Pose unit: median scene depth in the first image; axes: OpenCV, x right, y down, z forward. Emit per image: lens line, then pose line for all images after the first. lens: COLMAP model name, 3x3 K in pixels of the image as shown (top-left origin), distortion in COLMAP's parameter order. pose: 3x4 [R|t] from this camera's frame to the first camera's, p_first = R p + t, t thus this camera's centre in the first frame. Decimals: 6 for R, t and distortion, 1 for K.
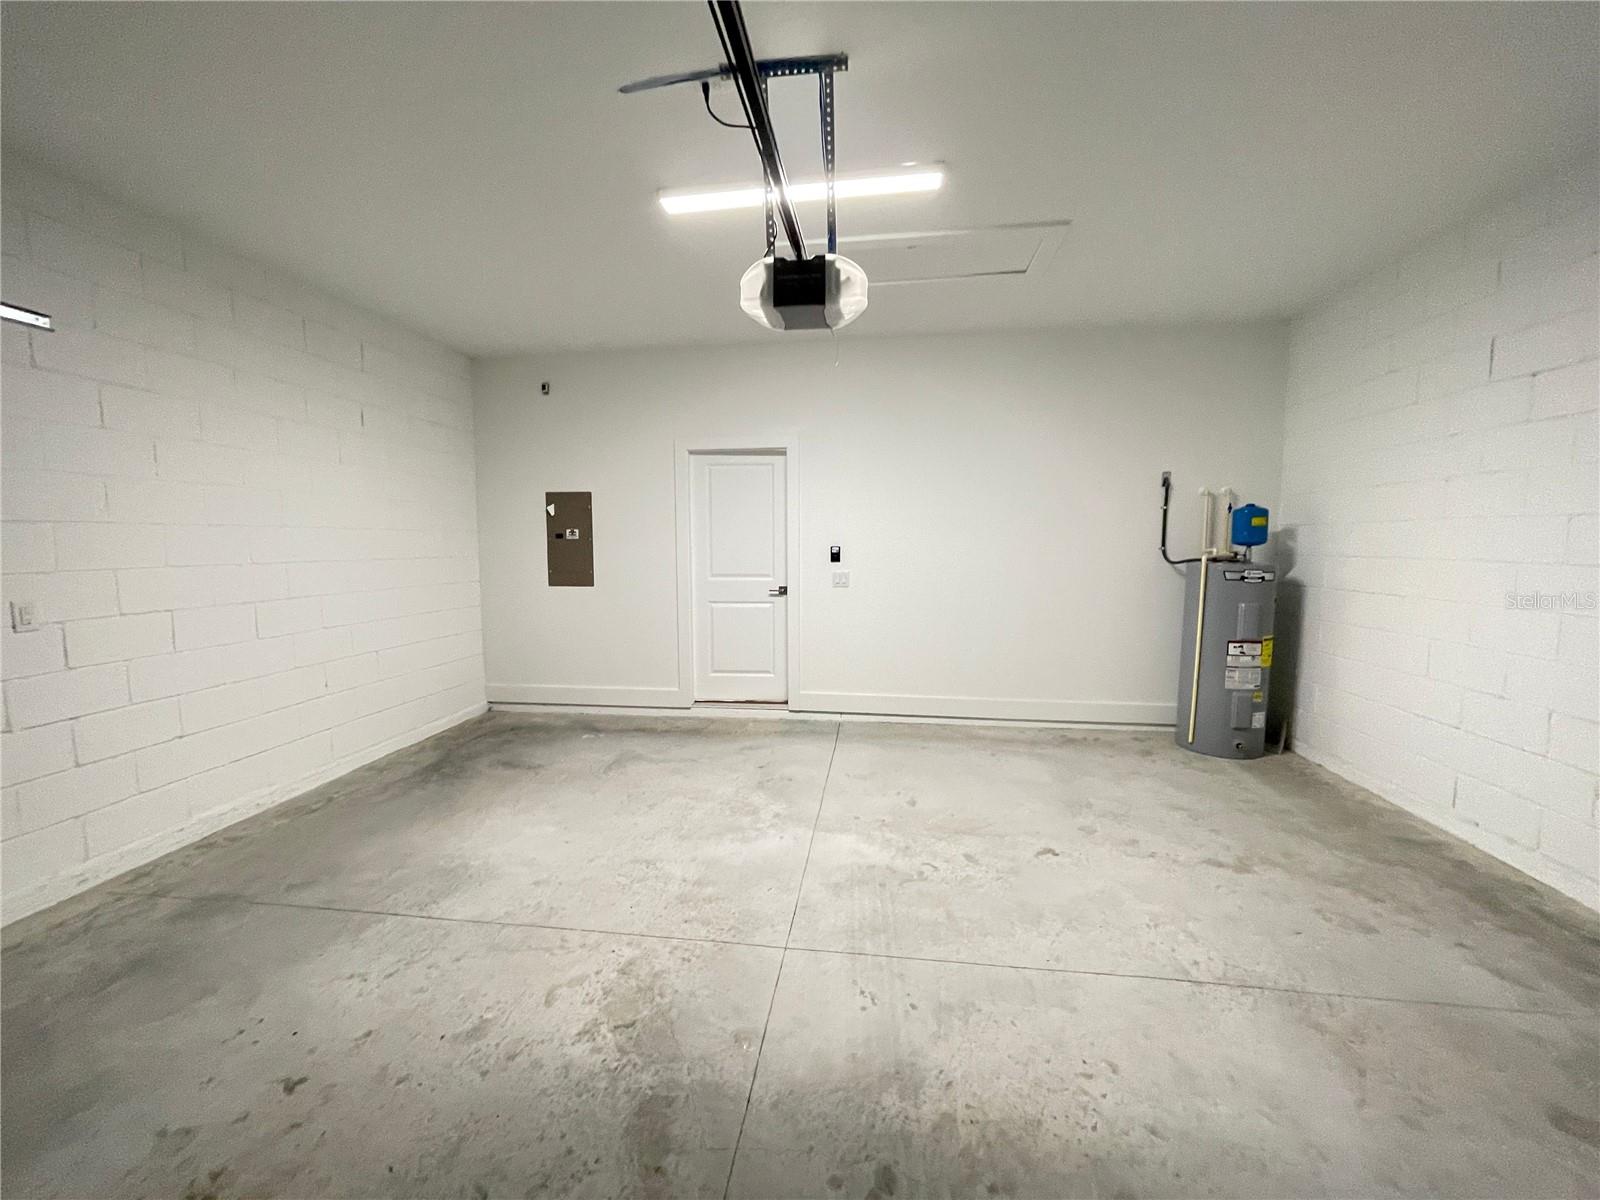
lens RADIAL K [[643.1, 0, 798.7], [0, 643.1, 603.0], [0, 0, 1]] dist [-0.000718, -0.000644]
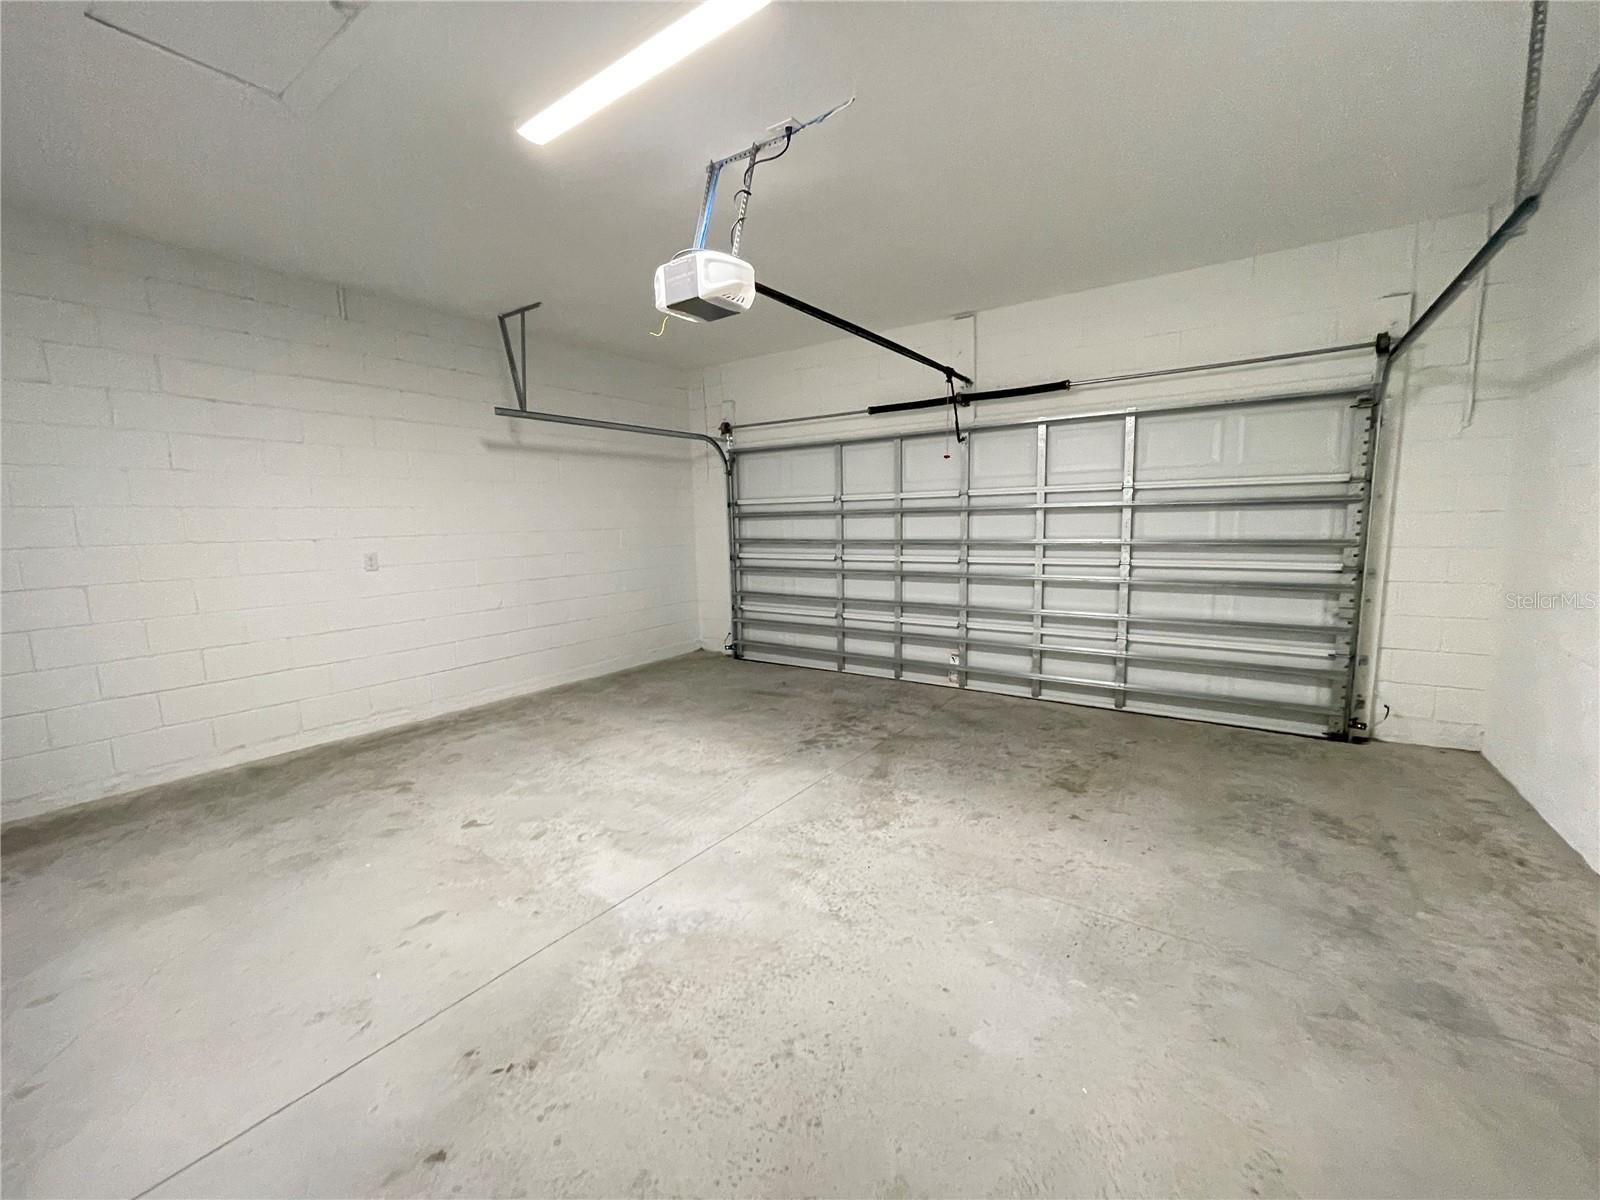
lens RADIAL K [[643.1, 0, 799.0], [0, 643.1, 600.0], [0, 0, 1]] dist [-0.000718, -0.000644]
pose [[-0.887677, -0.032994, 0.459284, -0.572623], [0.072208, 0.975115, 0.209610, -0.145566], [-0.454771, 0.219230, -0.863205, 1.710137]]
